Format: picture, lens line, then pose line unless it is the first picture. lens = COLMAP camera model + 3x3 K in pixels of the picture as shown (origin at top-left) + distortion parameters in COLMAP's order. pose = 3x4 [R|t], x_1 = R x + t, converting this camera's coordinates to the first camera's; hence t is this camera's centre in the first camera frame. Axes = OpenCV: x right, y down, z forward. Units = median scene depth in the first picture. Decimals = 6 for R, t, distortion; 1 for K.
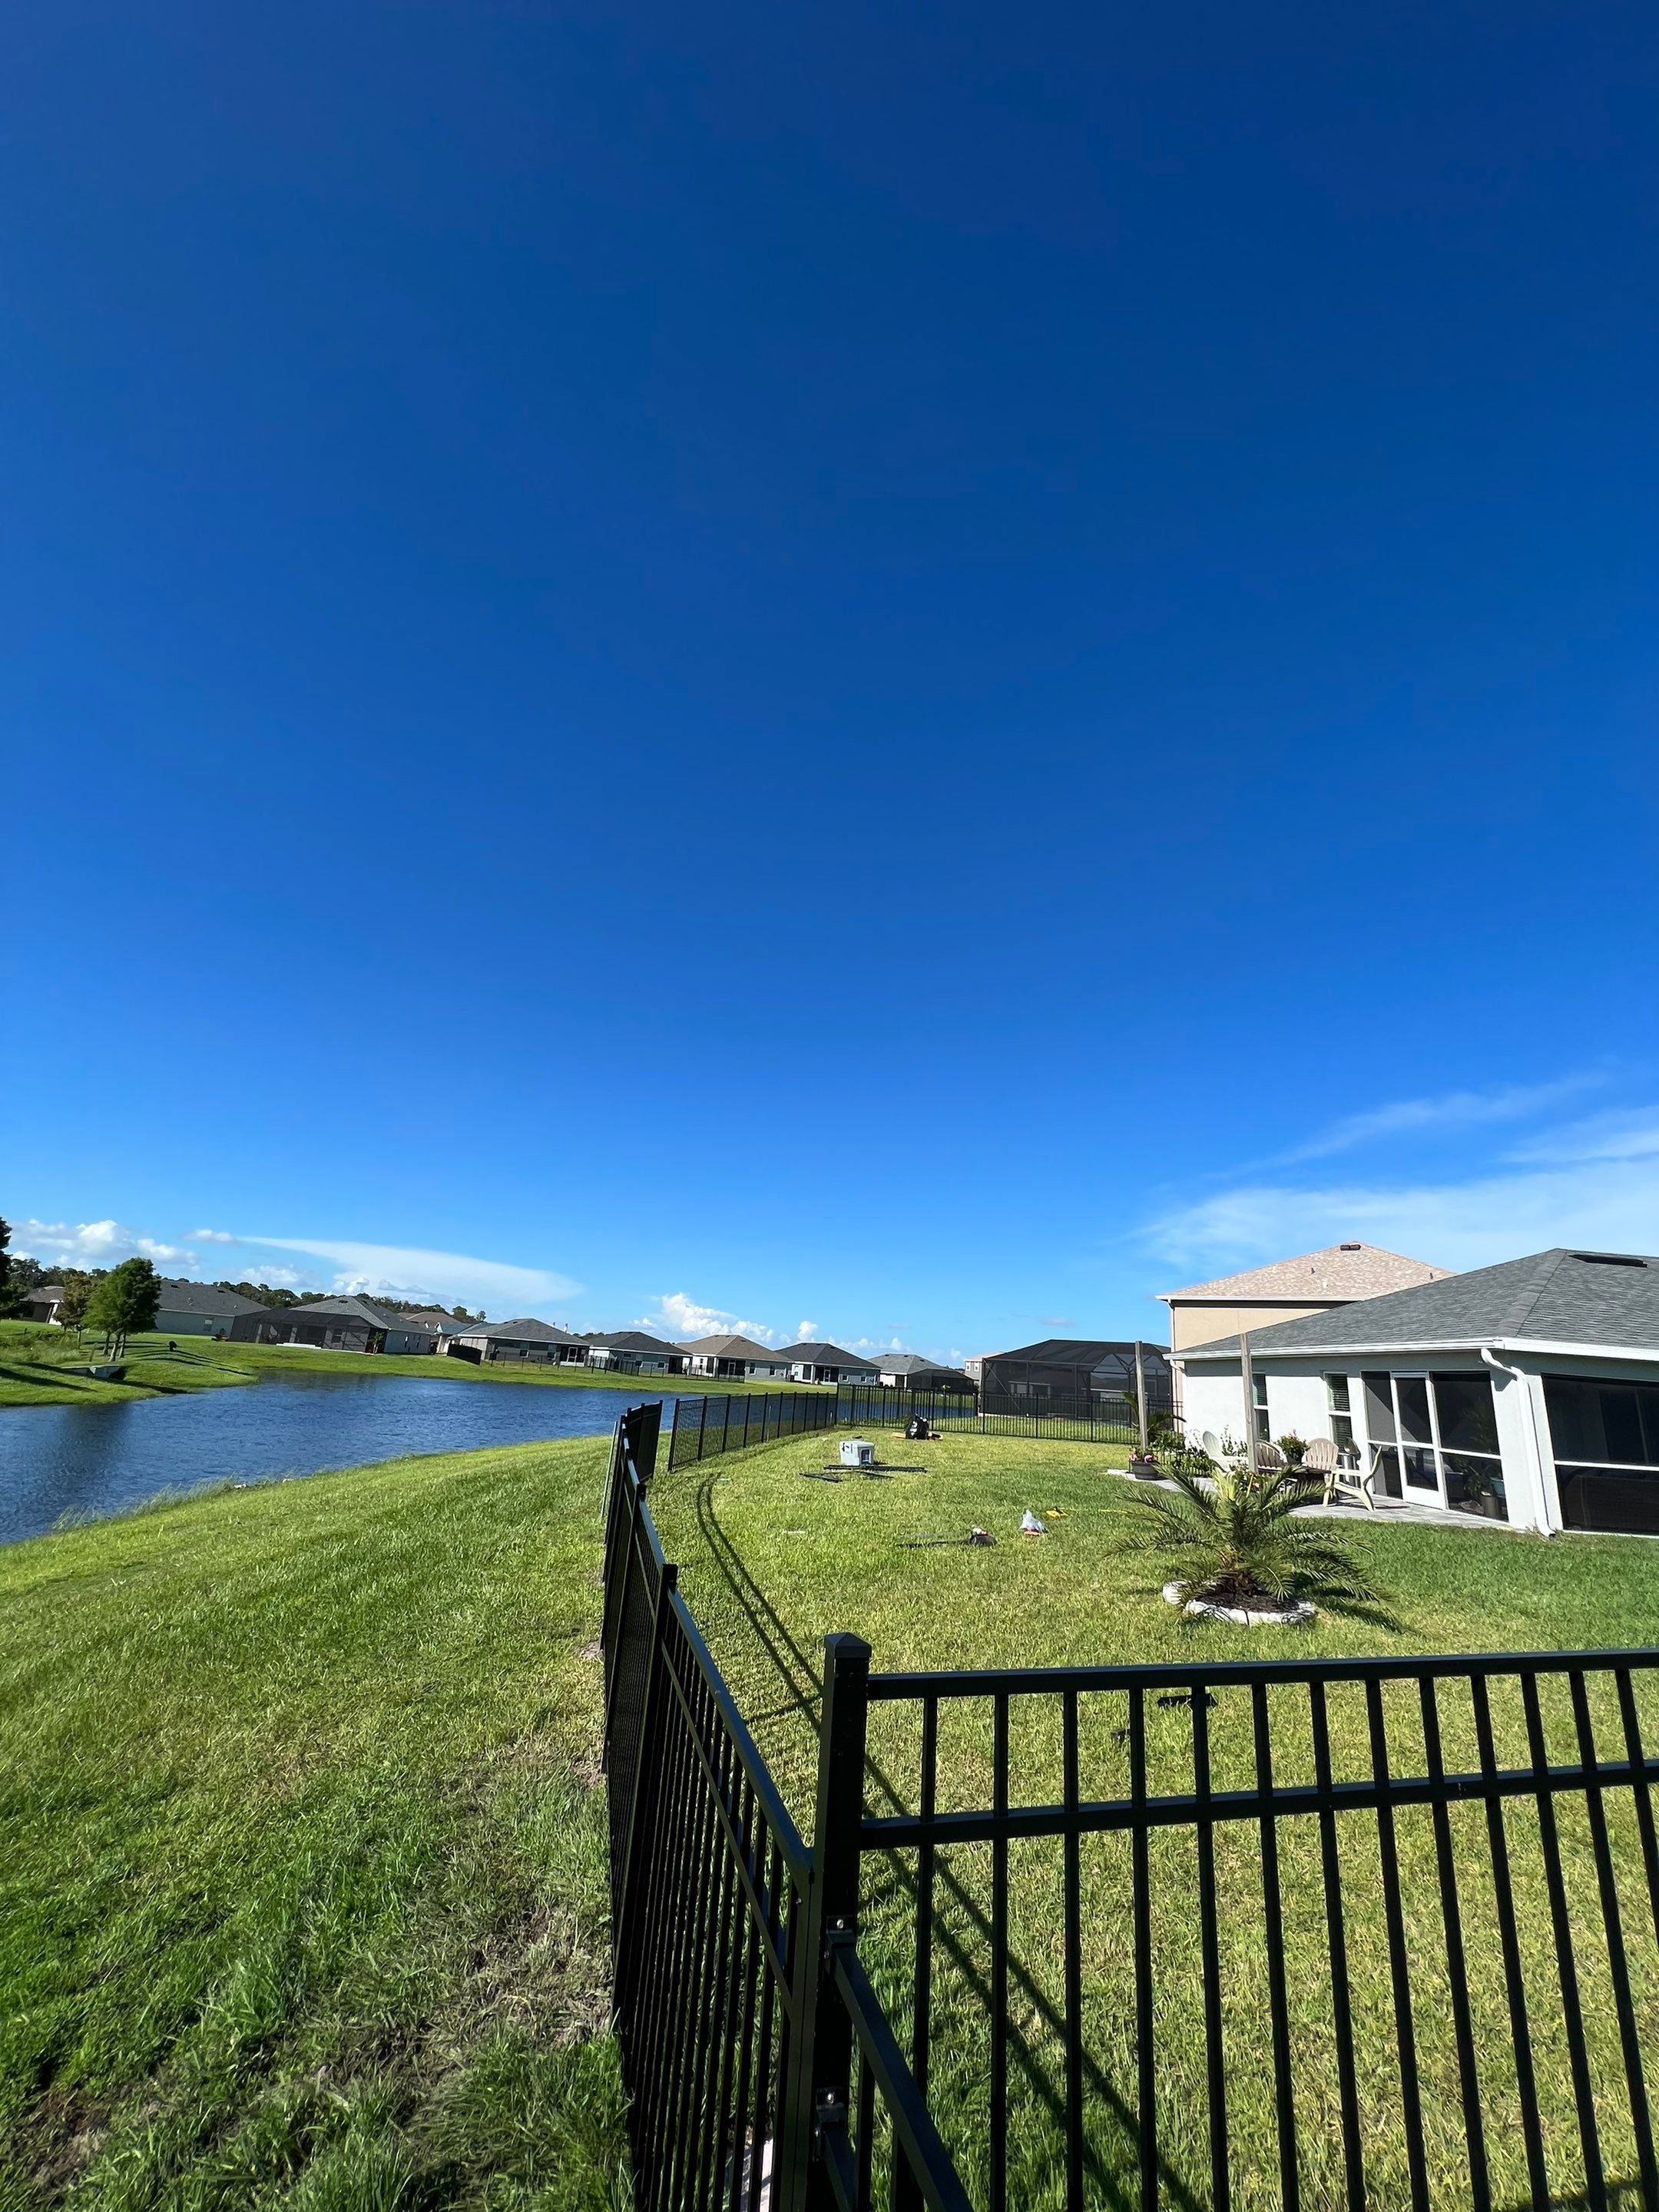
lens RADIAL K [[884.8, 0, 829.5], [0, 884.8, 1106.0], [0, 0, 1]] dist [-0.002135, -0.002659]
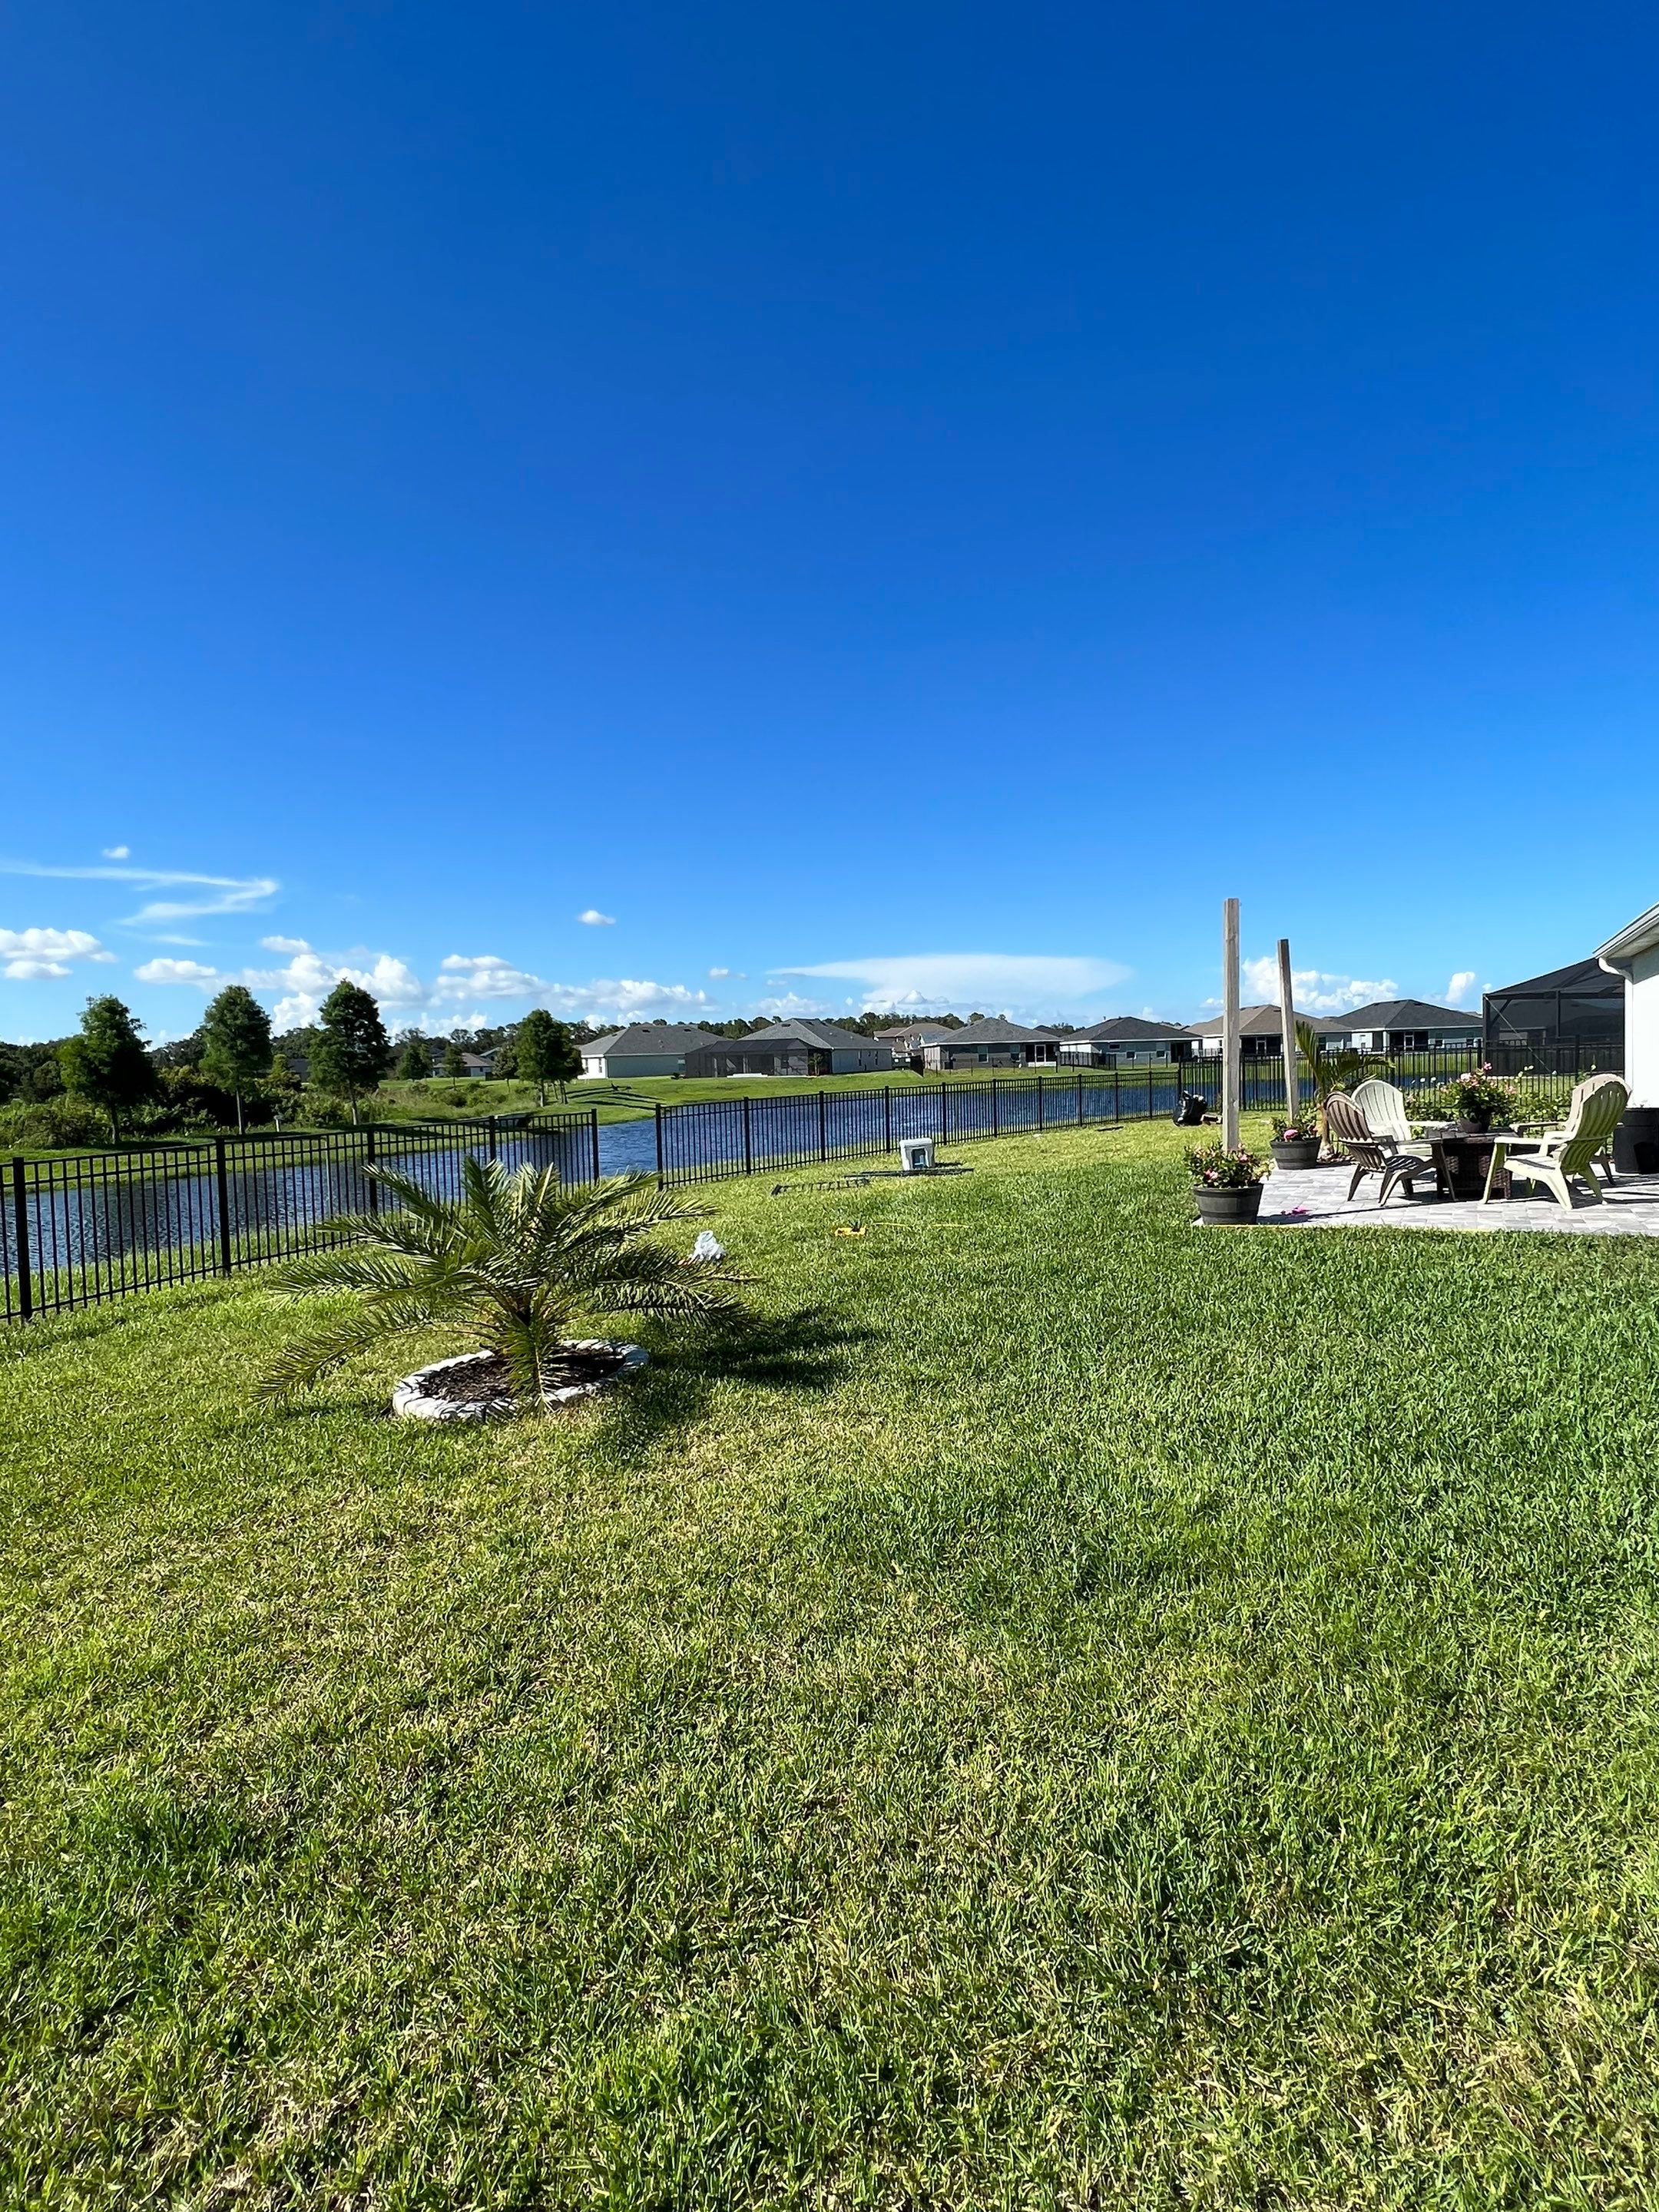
lens RADIAL K [[1116.4, 0, 829.5], [0, 1116.4, 1106.0], [0, 0, 1]] dist [0.004378, -0.000278]
pose [[0.851729, -0.080955, -0.517691, 0.088707], [0.241343, 0.937564, 0.250455, 0.022030], [0.465093, -0.338261, 0.818088, 0.047005]]
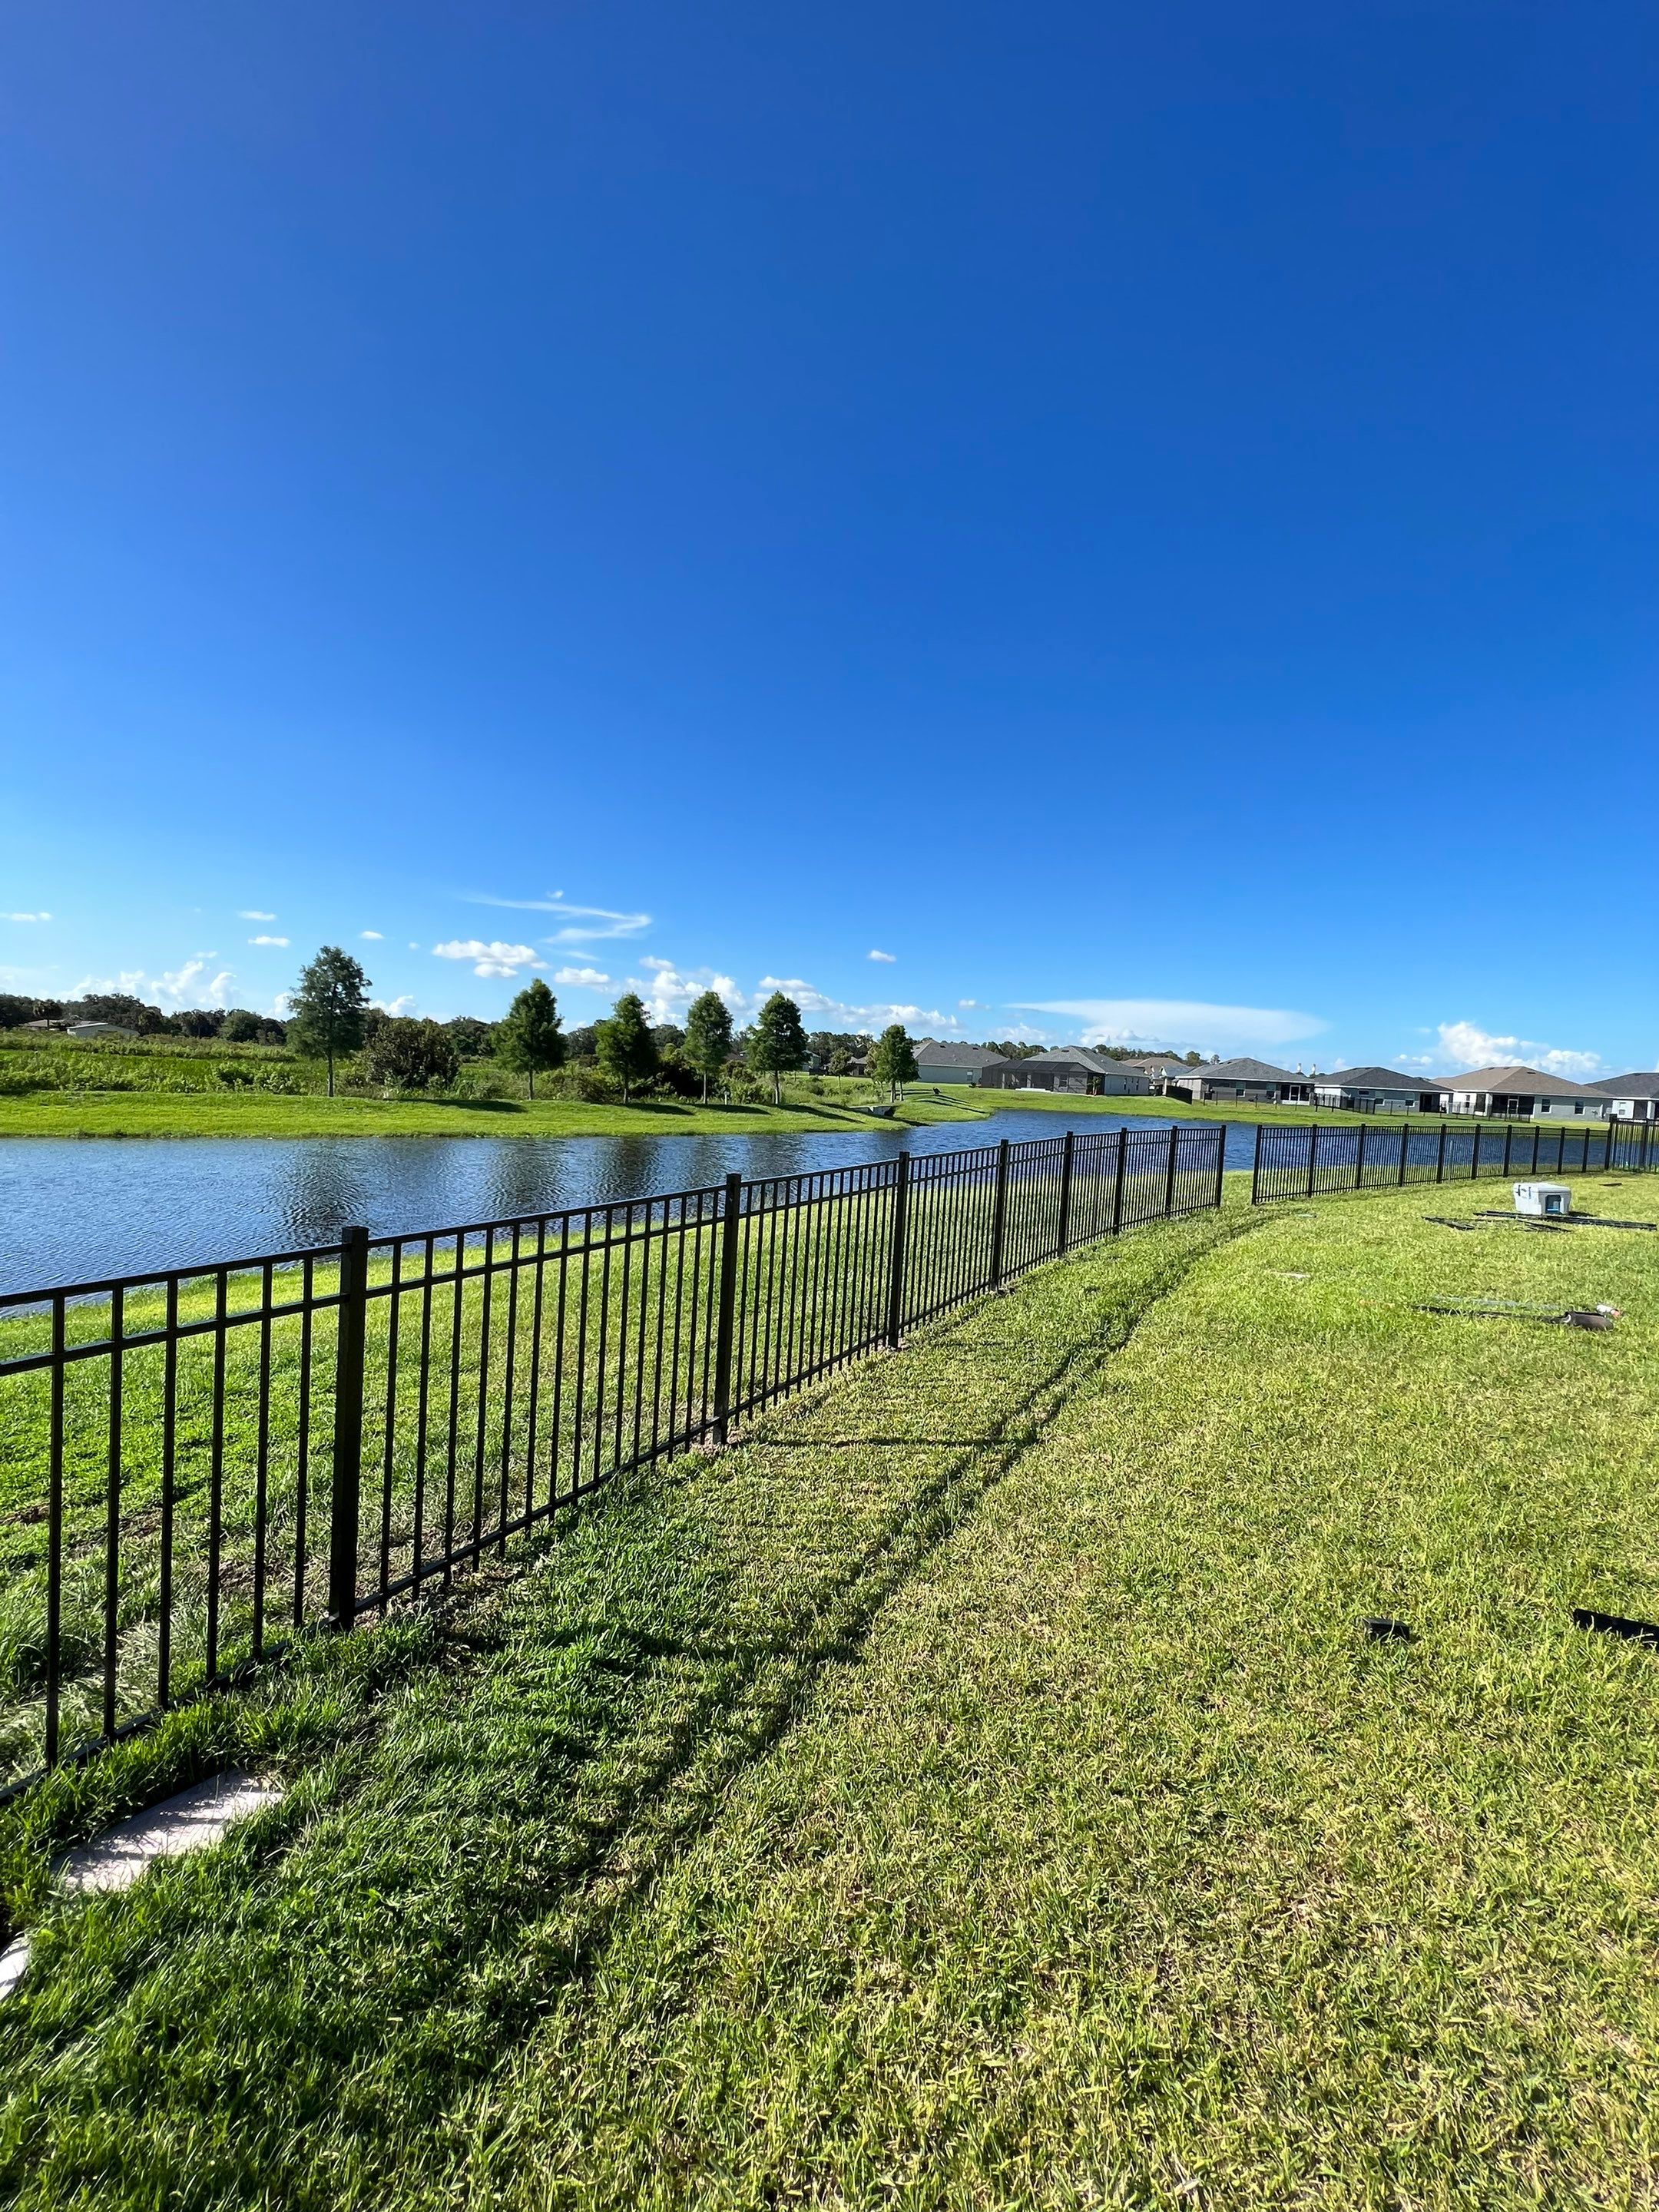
lens RADIAL K [[884.3, 0, 828.2], [0, 884.3, 1114.3], [0, 0, 1]] dist [-0.001466, 0.000303]
pose [[0.706873, -0.002360, -0.707337, 0.026302], [0.206474, 0.957132, 0.203144, 0.011296], [0.676535, -0.289643, 0.677058, 0.025962]]
